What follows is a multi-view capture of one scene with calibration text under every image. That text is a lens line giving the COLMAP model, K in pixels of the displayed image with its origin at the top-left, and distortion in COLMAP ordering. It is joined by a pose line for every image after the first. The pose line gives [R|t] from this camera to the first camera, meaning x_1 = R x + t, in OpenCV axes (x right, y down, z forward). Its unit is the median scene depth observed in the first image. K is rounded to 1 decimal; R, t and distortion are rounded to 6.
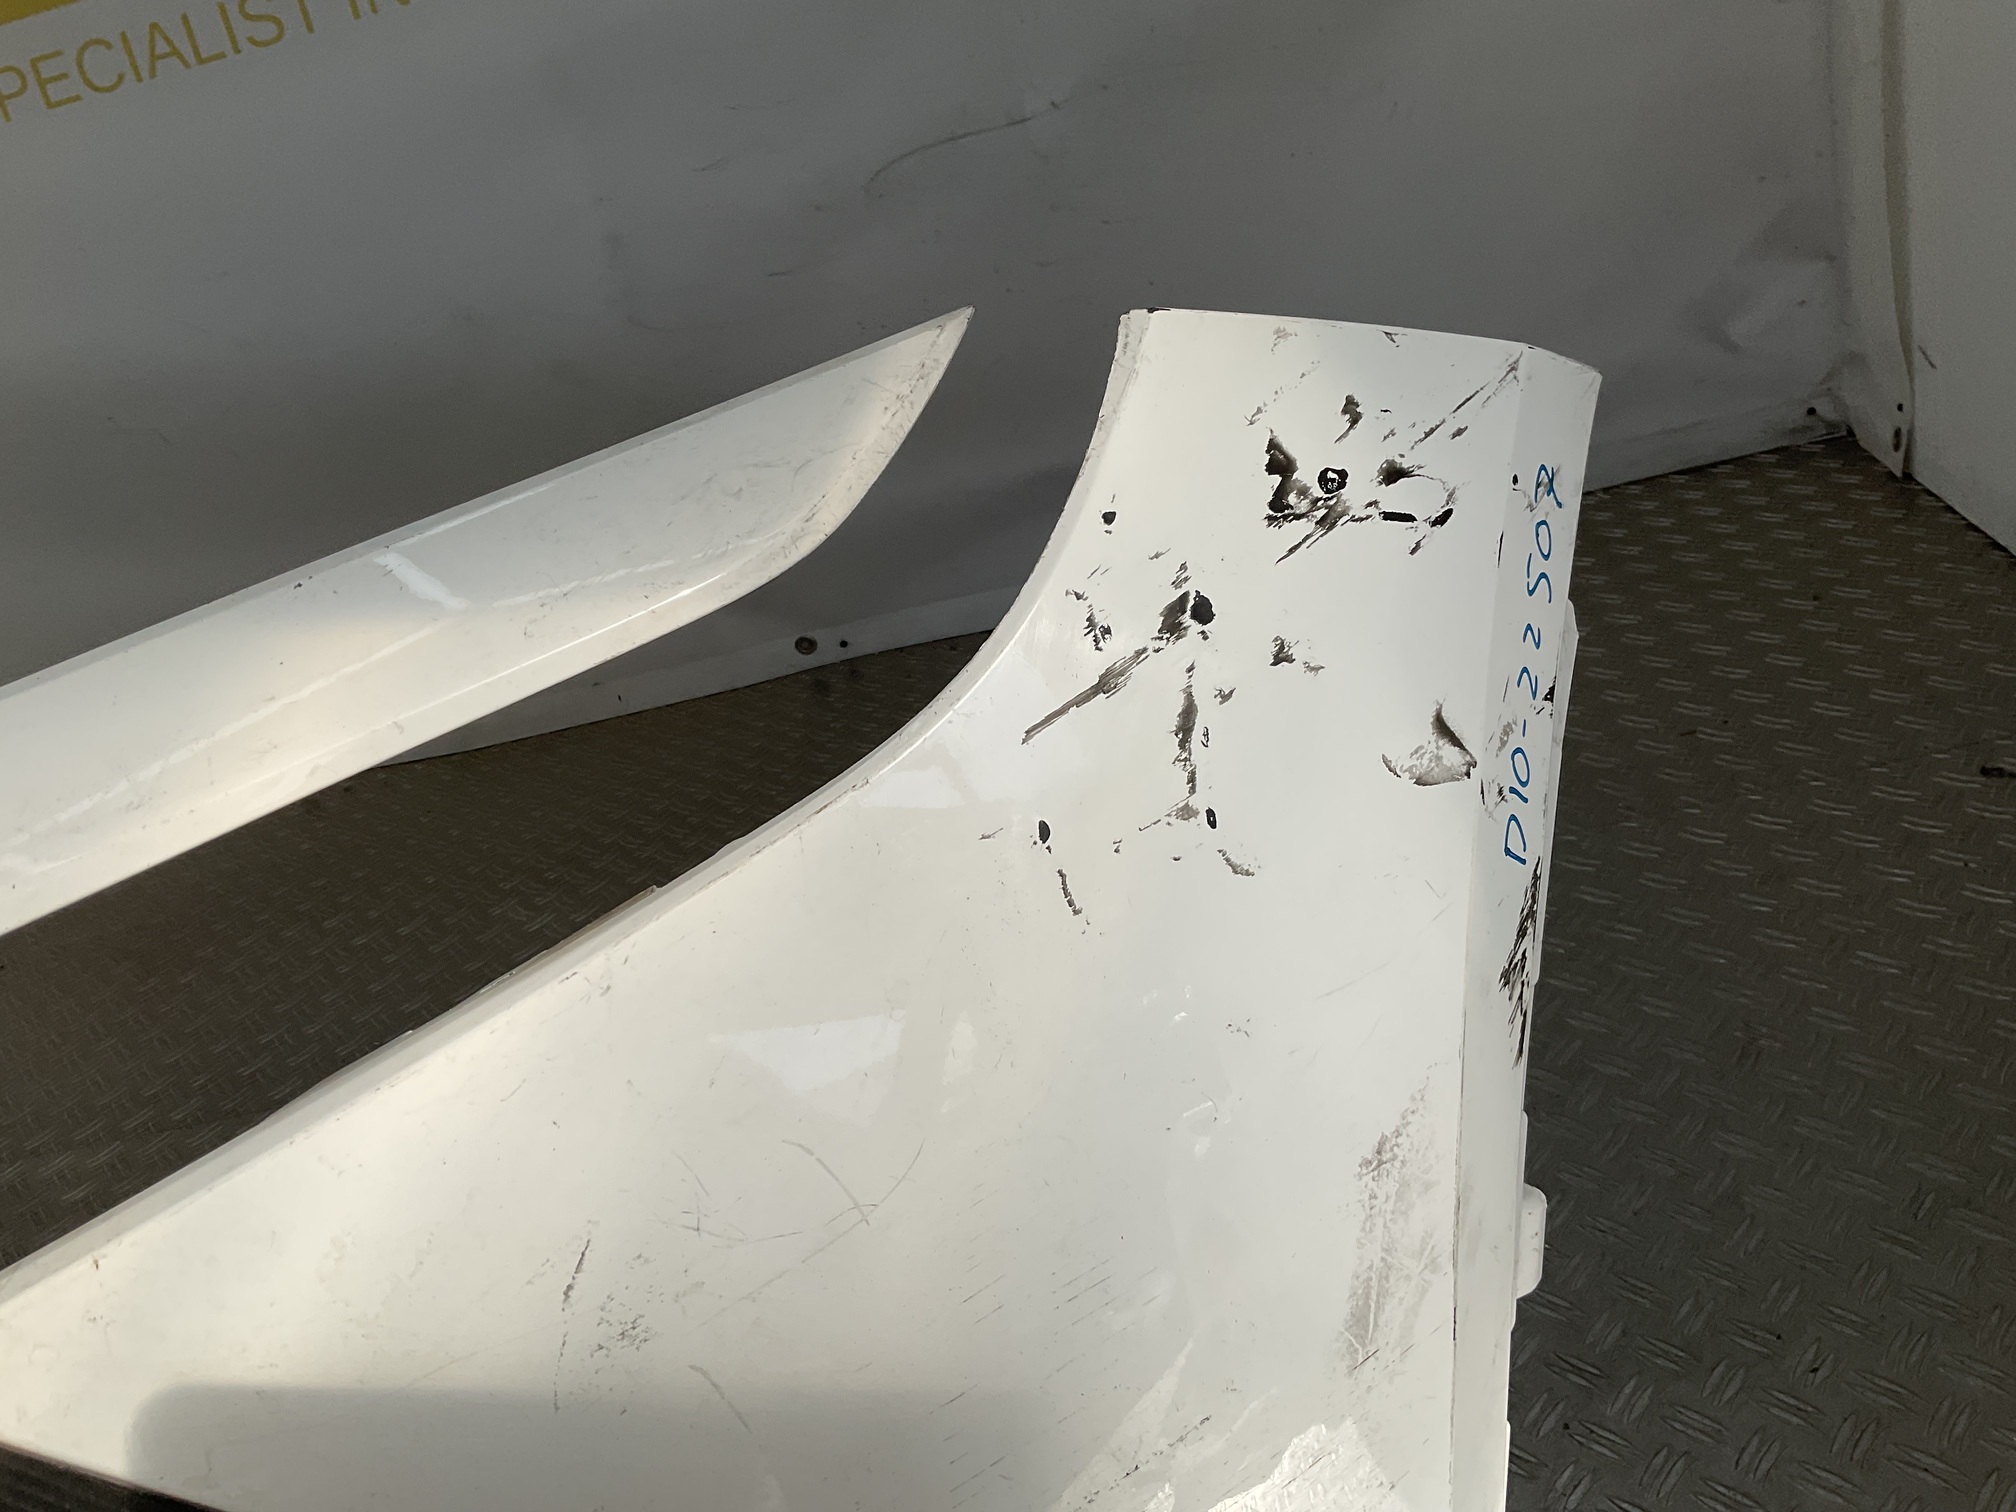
lens RADIAL K [[1665.6, 0, 1008.0], [0, 1665.6, 756.0], [0, 0, 1]] dist [0.151563, -0.357431]
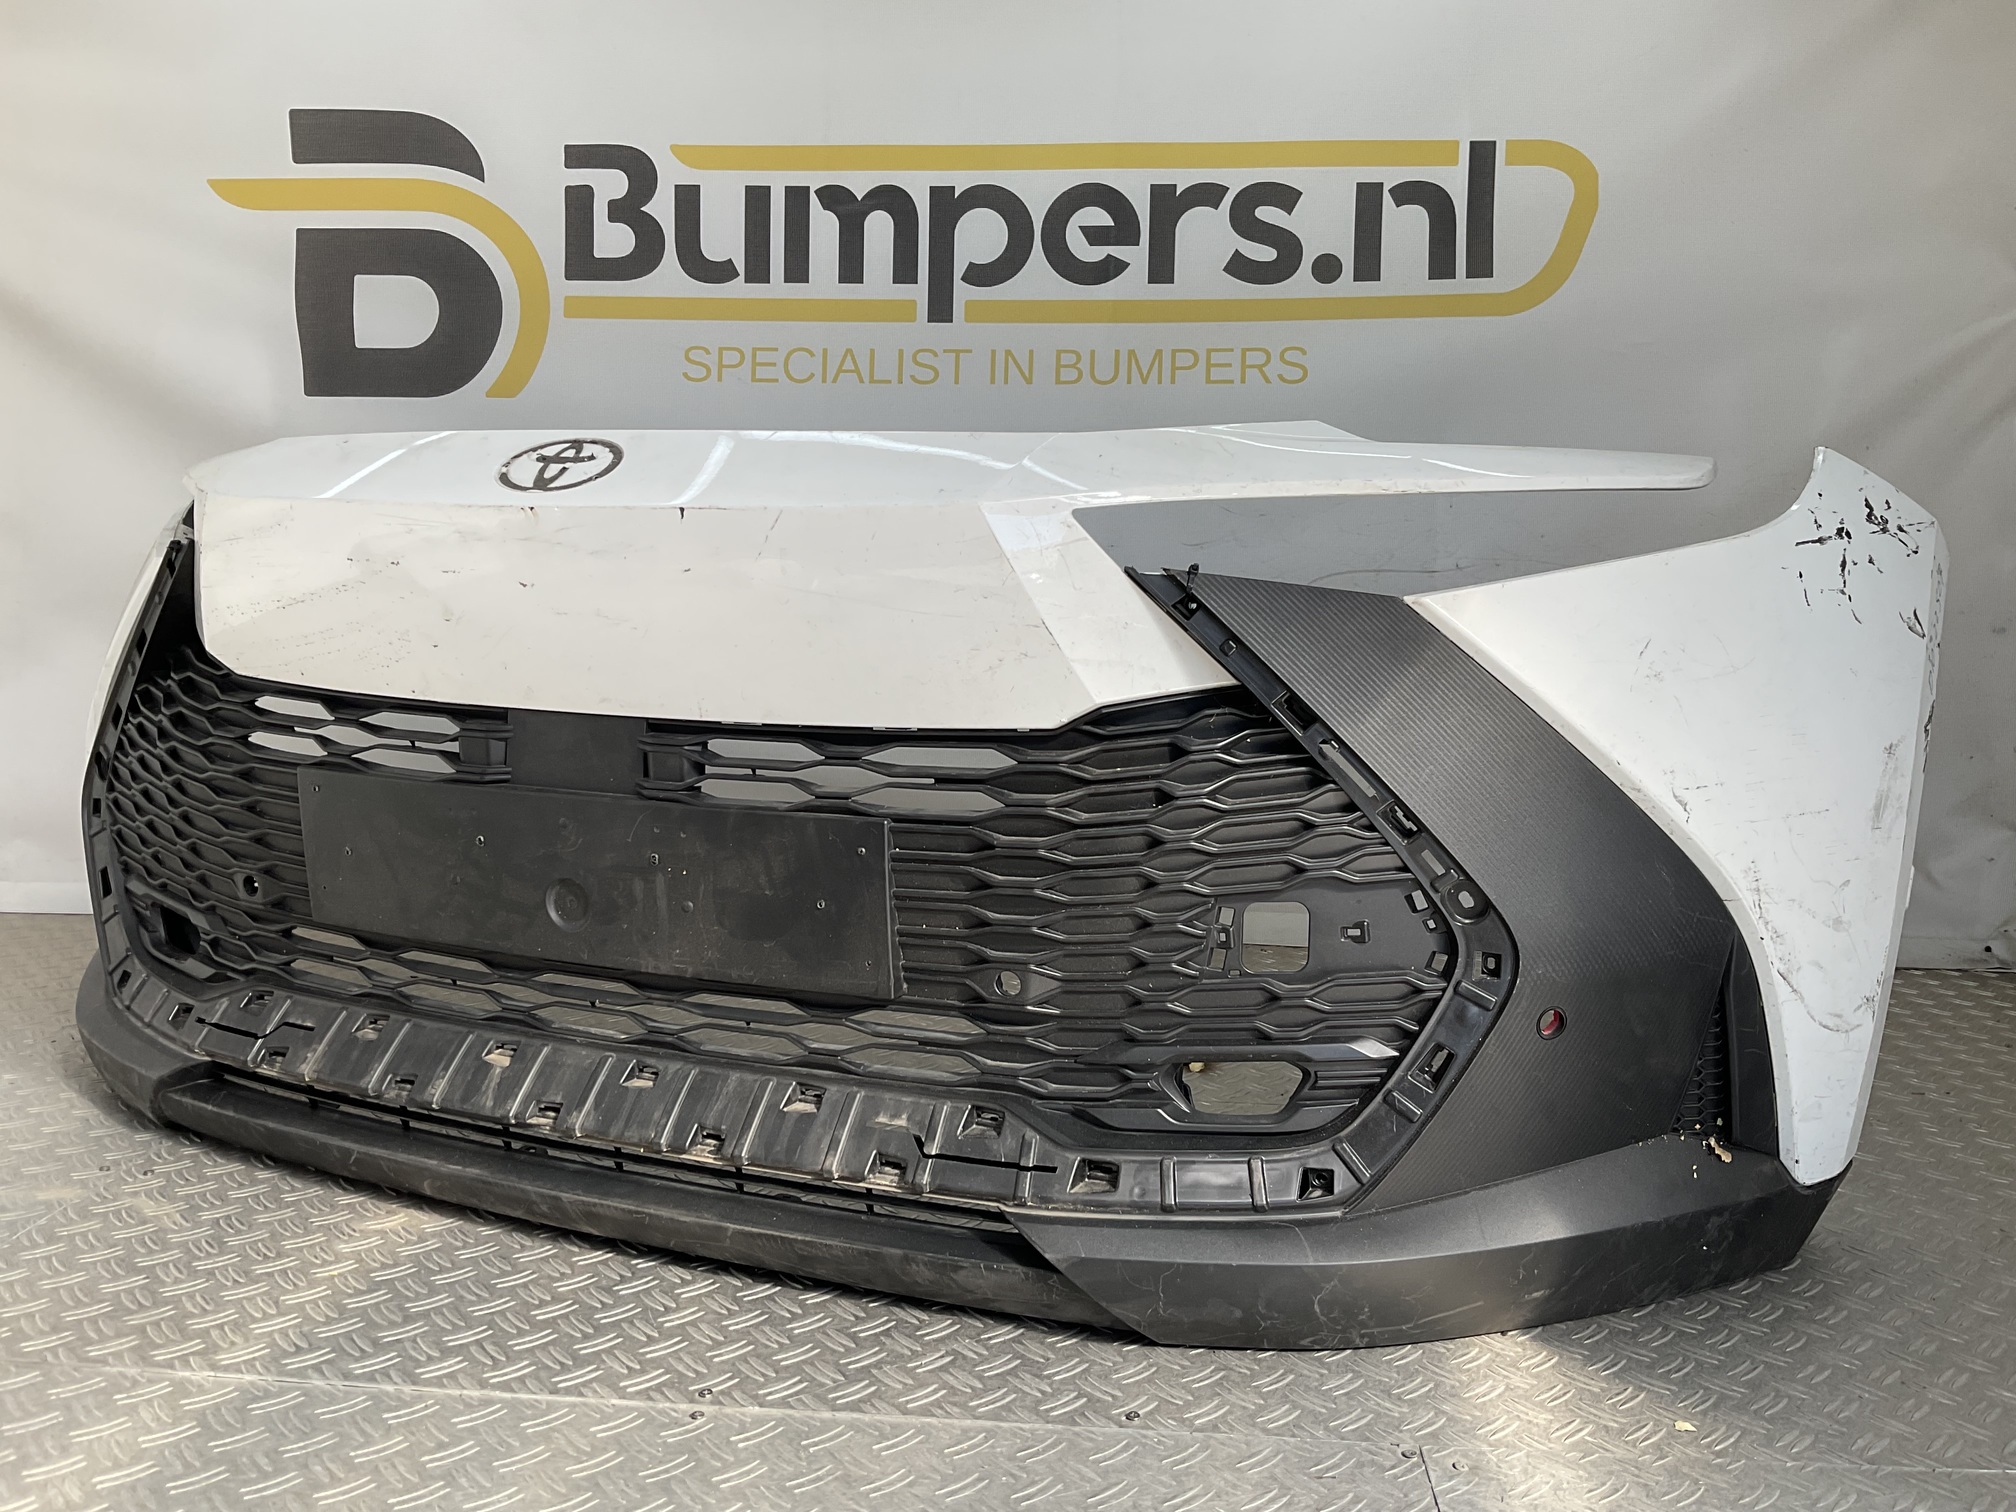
lens RADIAL K [[1663.3, 0, 1005.0], [0, 1663.3, 756.2], [0, 0, 1]] dist [0.129732, -0.280945]
pose [[0.966390, 0.256716, -0.013707, -1.044003], [-0.242470, 0.892449, -0.380451, 1.558371], [-0.085435, 0.370987, 0.924700, -1.252850]]
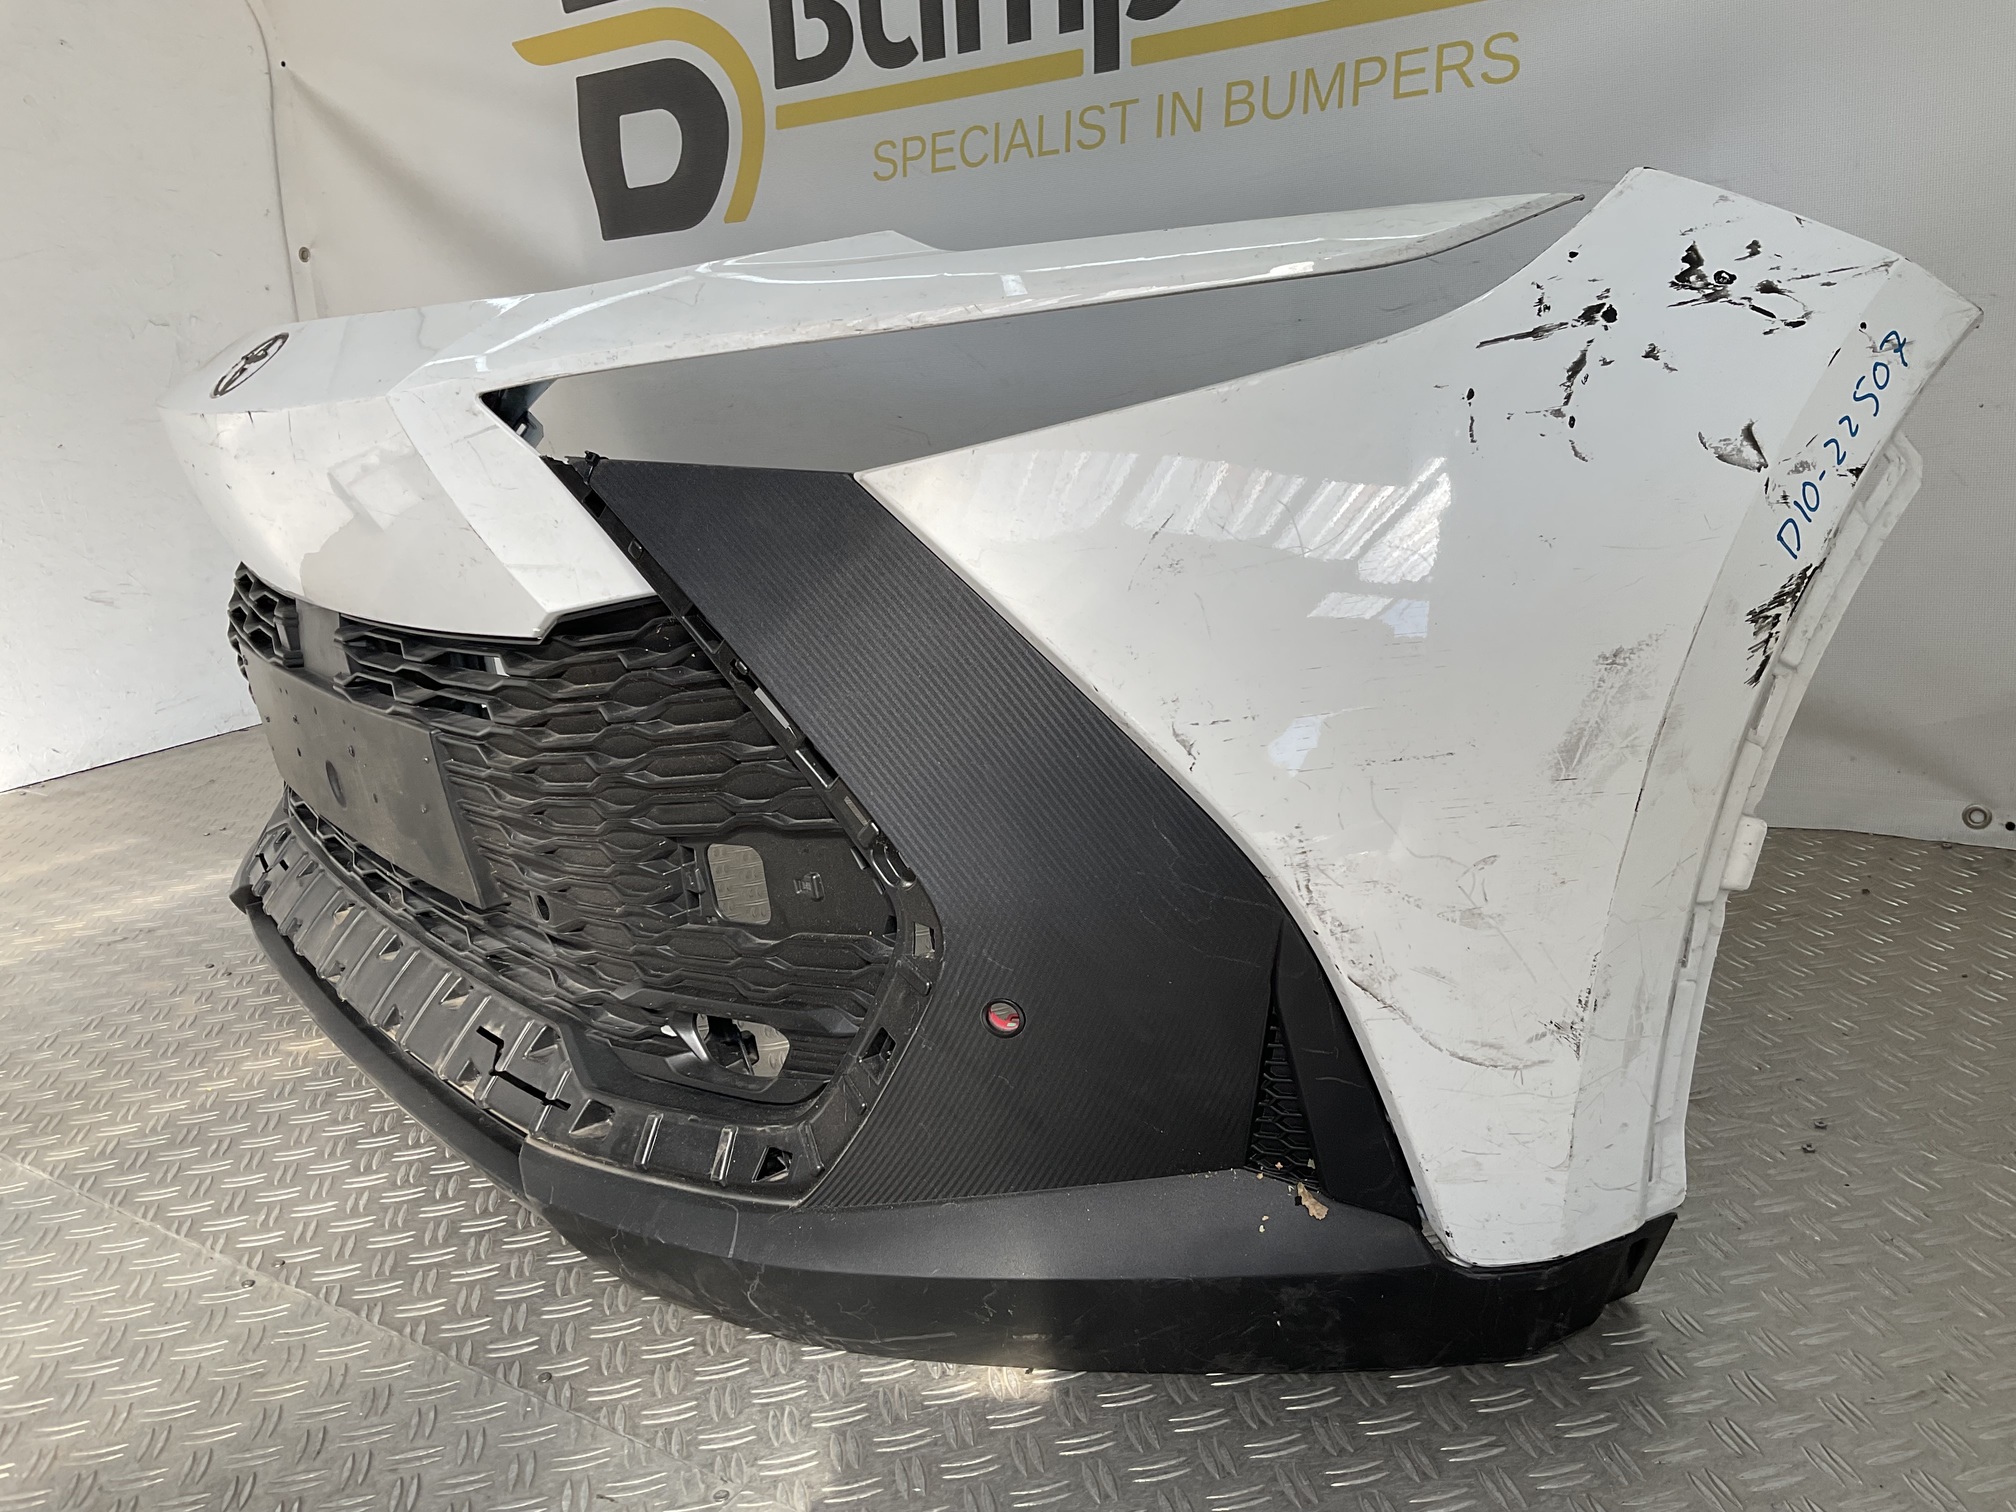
lens RADIAL K [[1663.3, 0, 1005.0], [0, 1663.3, 756.2], [0, 0, 1]] dist [0.129732, -0.280945]
pose [[0.834104, 0.297375, -0.464585, 0.525000], [-0.368378, 0.927194, -0.067892, 0.668268], [0.410570, 0.227772, 0.882922, -0.691270]]
